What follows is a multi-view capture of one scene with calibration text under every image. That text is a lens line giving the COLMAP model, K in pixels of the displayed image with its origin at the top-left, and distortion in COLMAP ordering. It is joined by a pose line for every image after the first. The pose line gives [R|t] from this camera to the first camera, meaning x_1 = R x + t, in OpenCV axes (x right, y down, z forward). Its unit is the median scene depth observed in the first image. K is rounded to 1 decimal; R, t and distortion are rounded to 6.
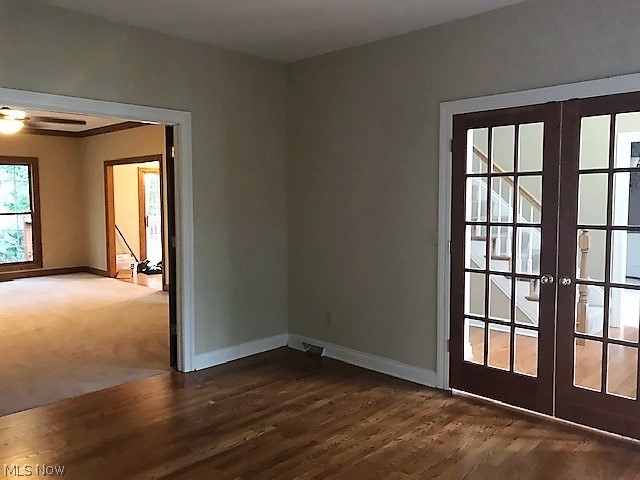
lens RADIAL K [[543.8, 0, 320.9], [0, 543.8, 237.8], [0, 0, 1]] dist [0.067697, -0.014305]
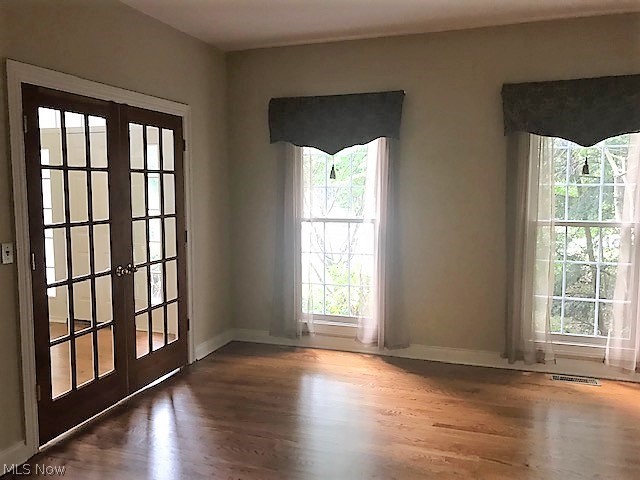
lens RADIAL K [[543.8, 0, 321.3], [0, 543.8, 237.8], [0, 0, 1]] dist [0.067697, -0.014305]
pose [[-0.431133, -0.091289, 0.897658, -0.638574], [0.057877, 0.990022, 0.128479, -0.093620], [-0.900430, 0.107345, -0.421548, 1.014526]]
